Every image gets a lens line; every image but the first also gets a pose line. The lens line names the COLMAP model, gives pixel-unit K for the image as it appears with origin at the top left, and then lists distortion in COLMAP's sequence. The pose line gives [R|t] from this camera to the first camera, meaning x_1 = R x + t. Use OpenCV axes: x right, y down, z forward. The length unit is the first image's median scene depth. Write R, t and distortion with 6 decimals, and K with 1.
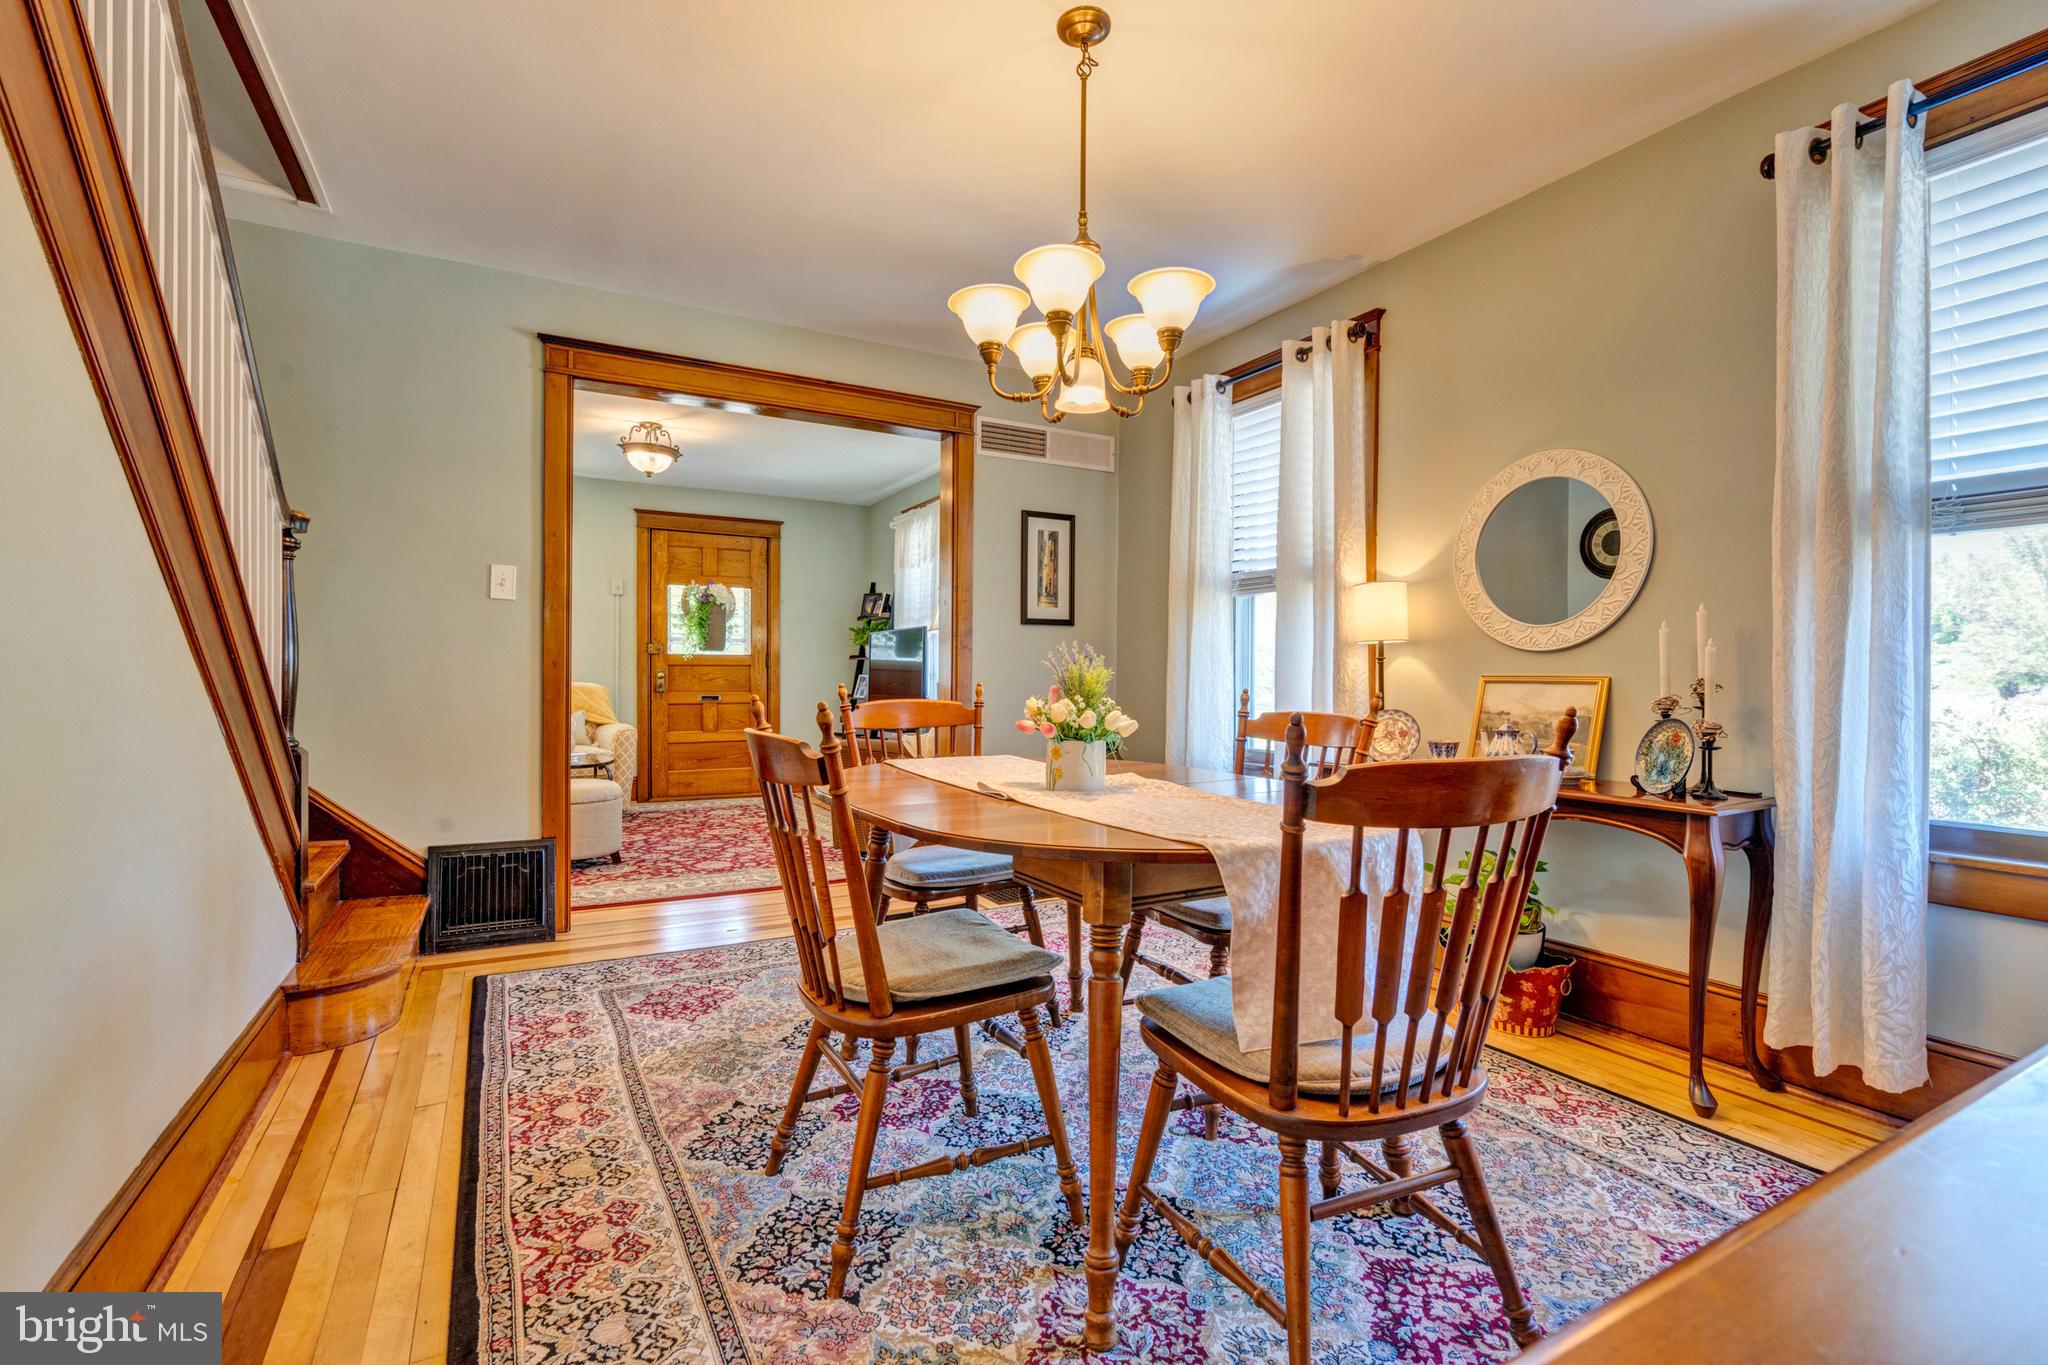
lens RADIAL K [[917.2, 0, 1019.0], [0, 917.2, 681.8], [0, 0, 1]] dist [-0.004404, 0.000002]
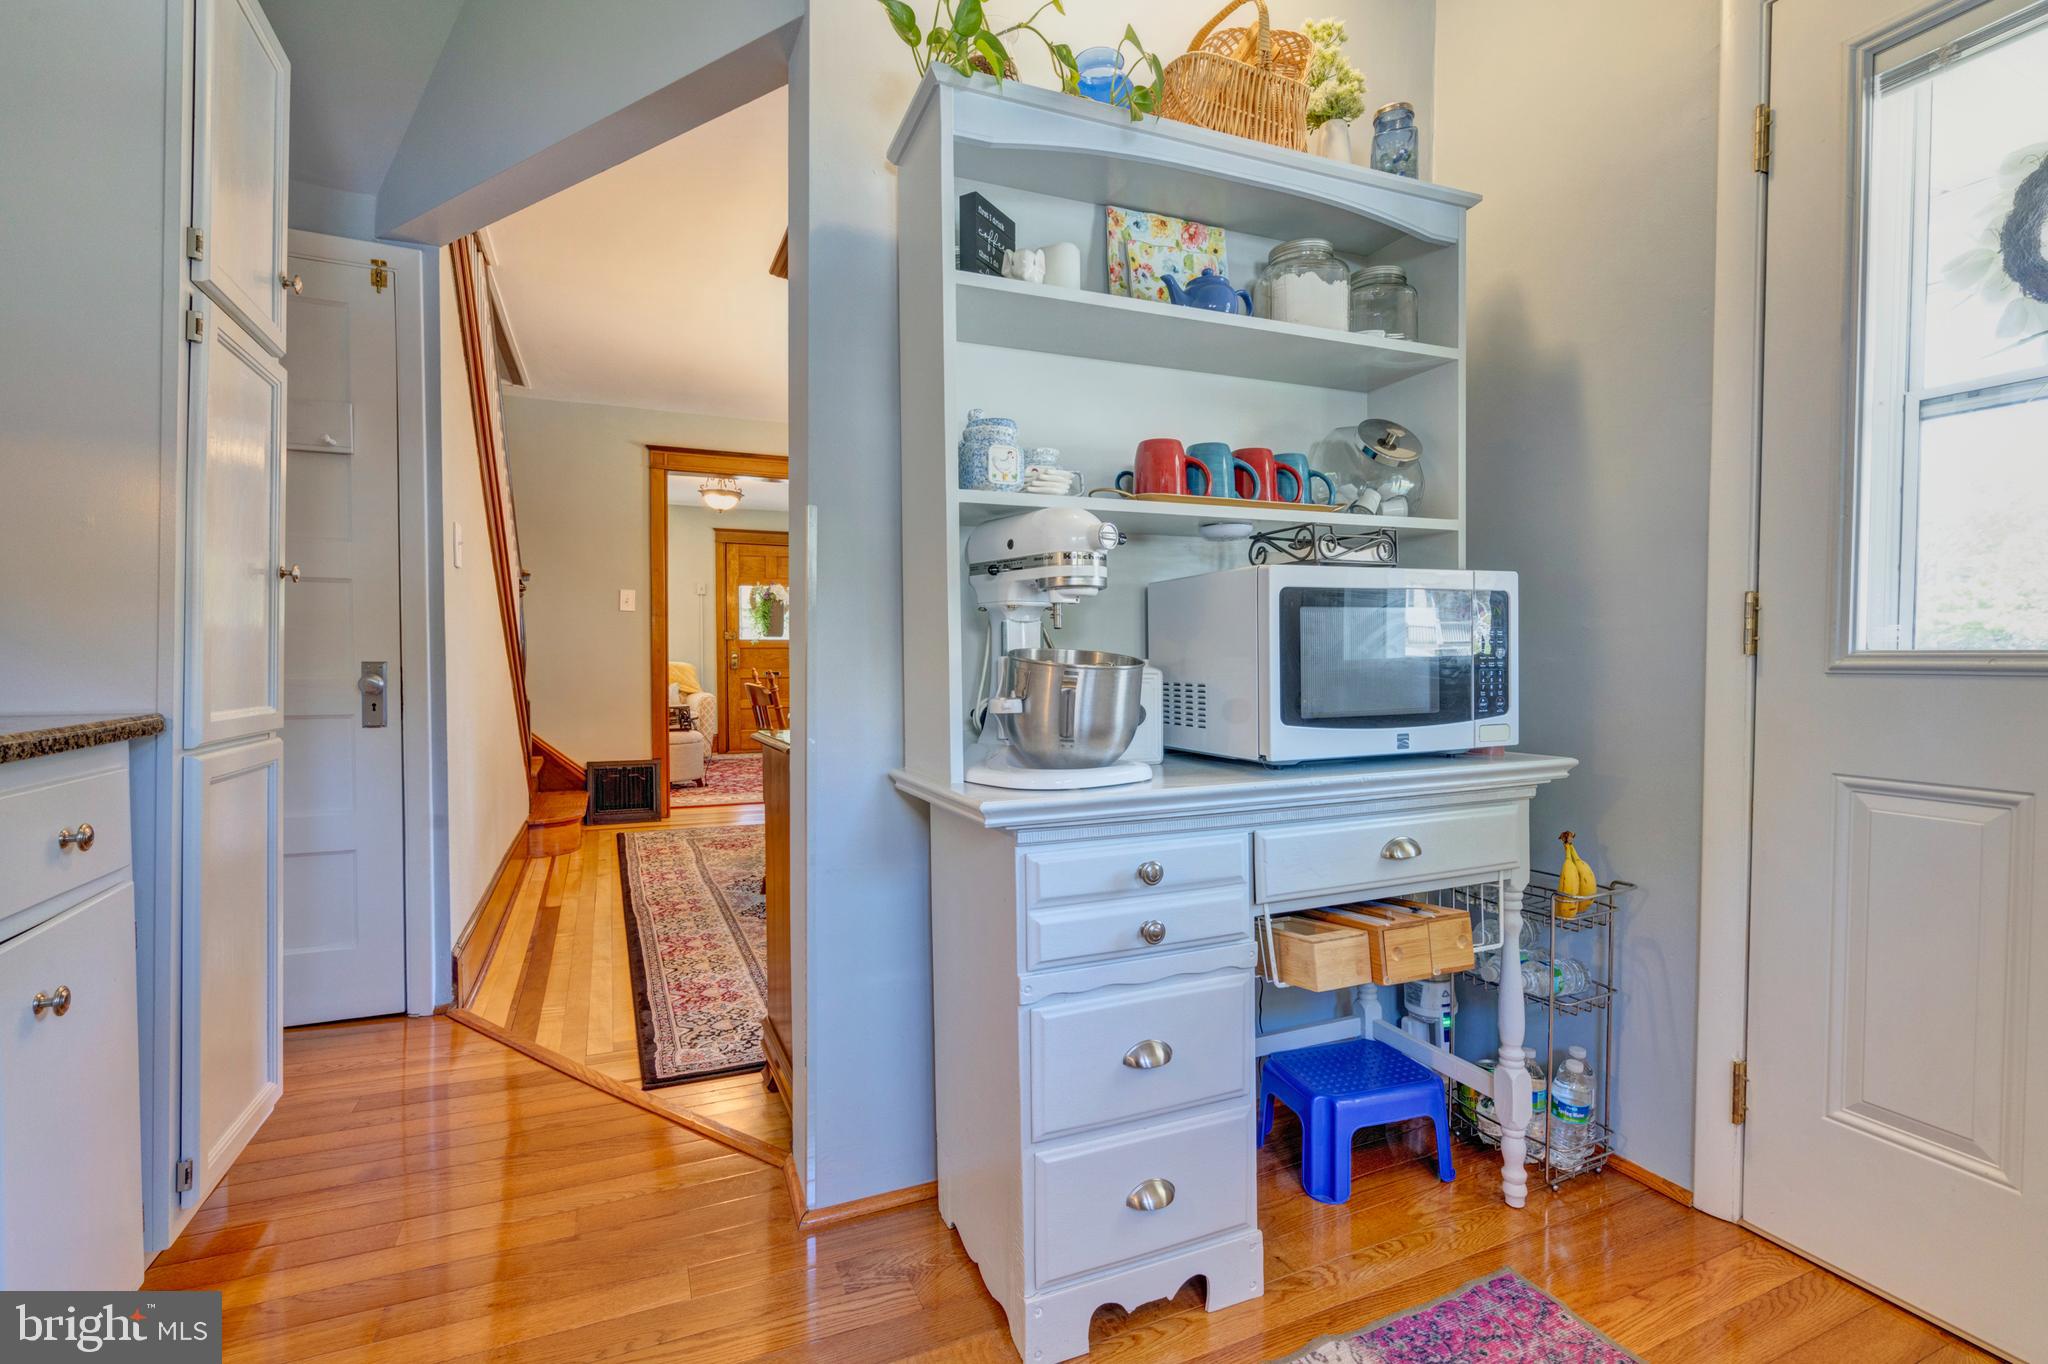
lens RADIAL K [[928.7, 0, 1018.7], [0, 928.7, 681.9], [0, 0, 1]] dist [0.000746, 0.000505]
pose [[0.995694, -0.001017, -0.092693, 0.373960], [0.003272, 0.999702, 0.024175, -0.003105], [0.092641, -0.024374, 0.995401, -0.774391]]
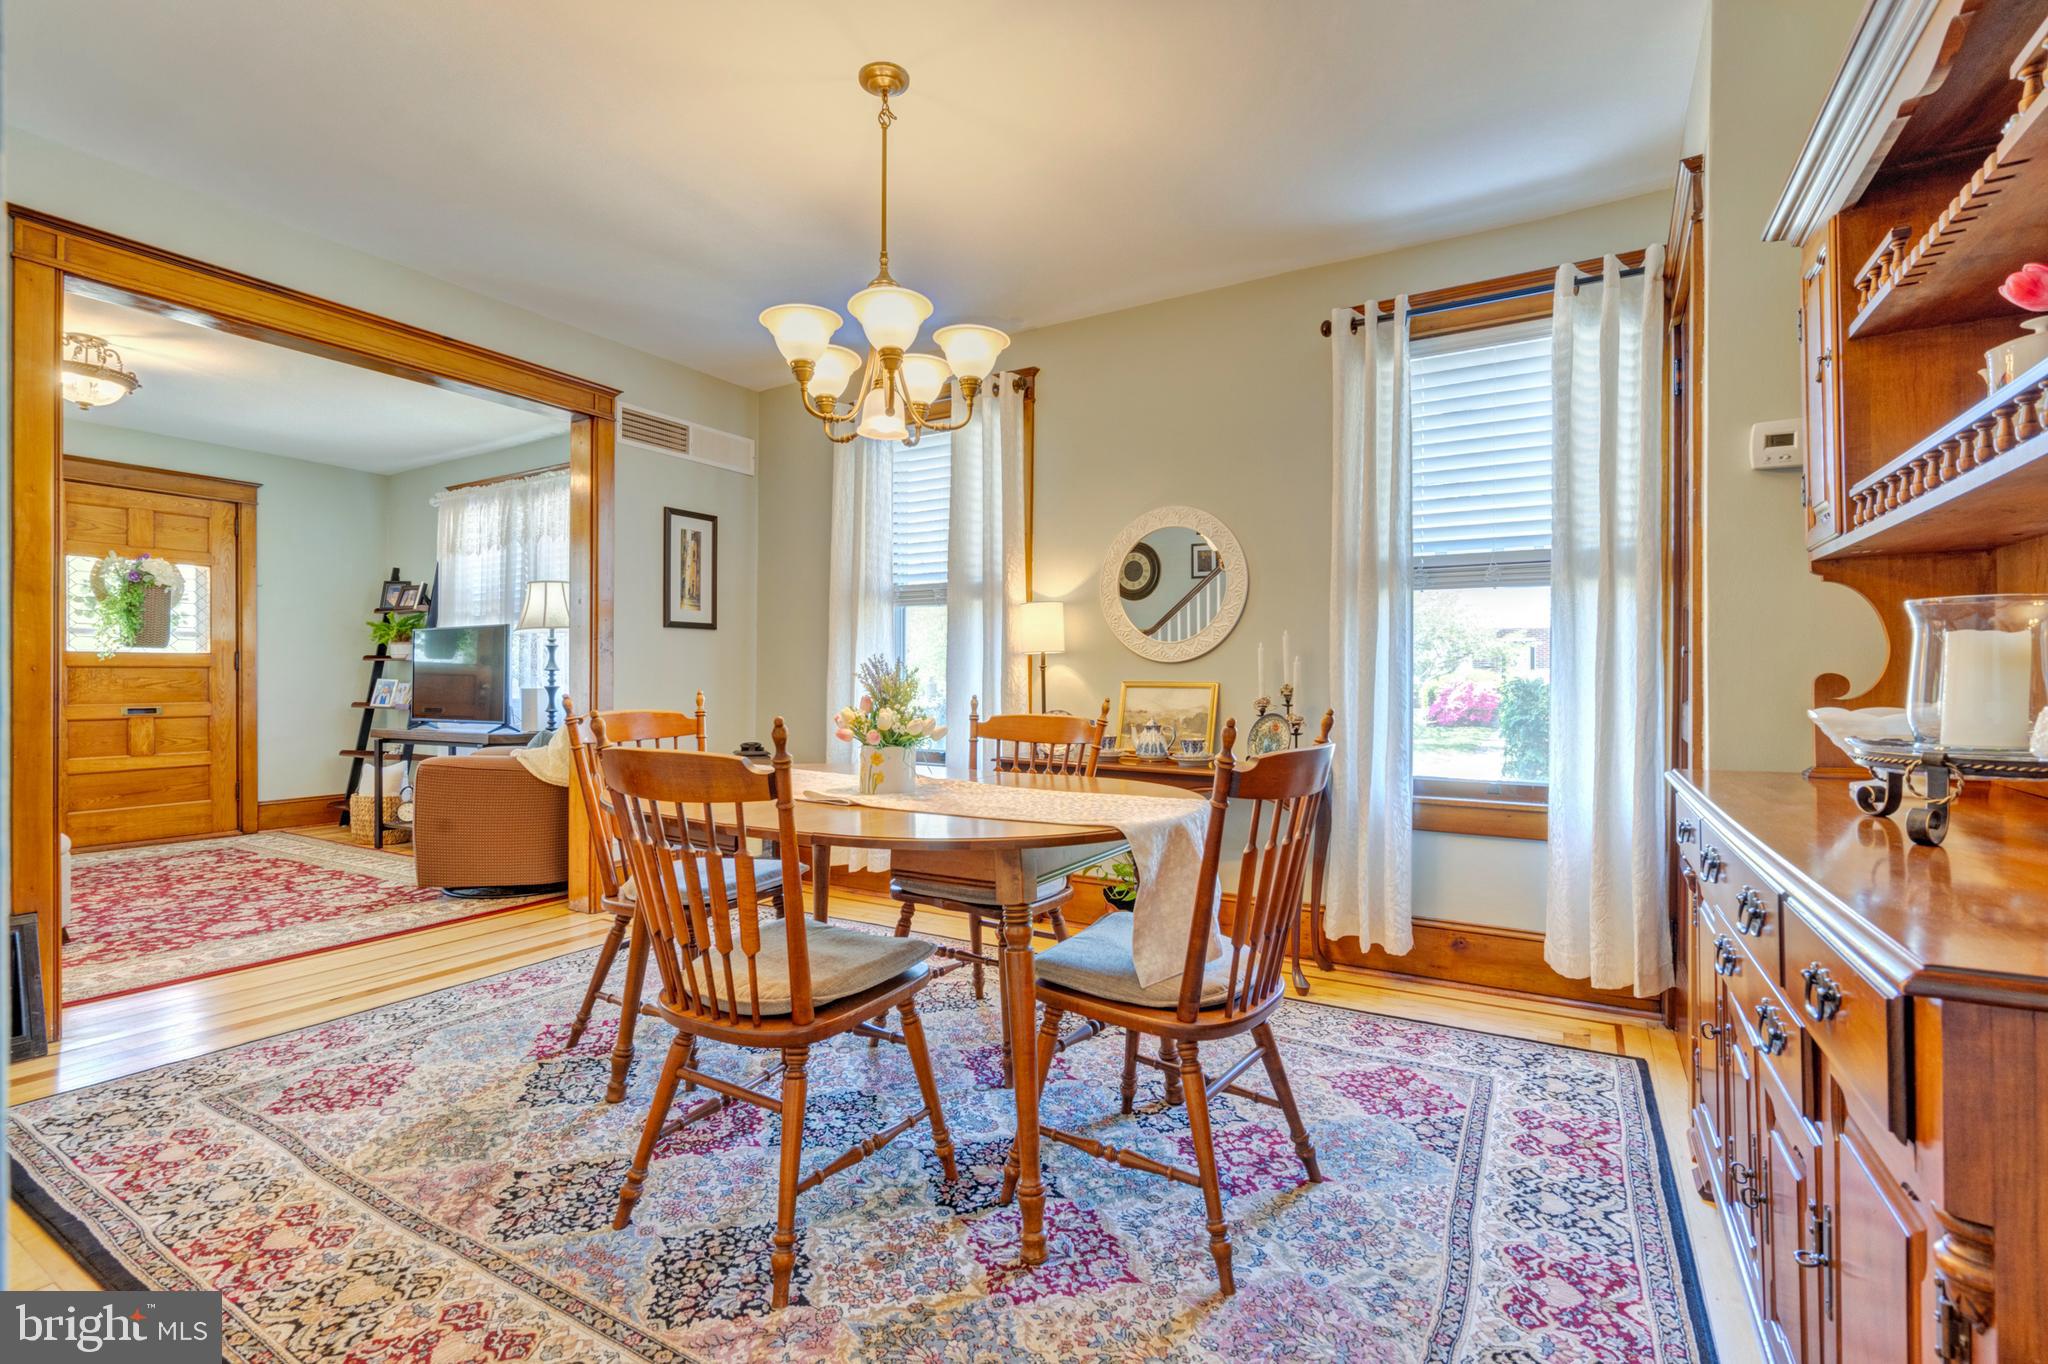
lens RADIAL K [[917.2, 0, 1019.0], [0, 917.2, 681.3], [0, 0, 1]] dist [-0.004404, 0.000002]
pose [[0.864530, -0.004372, 0.502563, -0.276830], [0.004824, 0.999988, 0.000400, -0.009566], [-0.502559, 0.002079, 0.864541, -0.003216]]
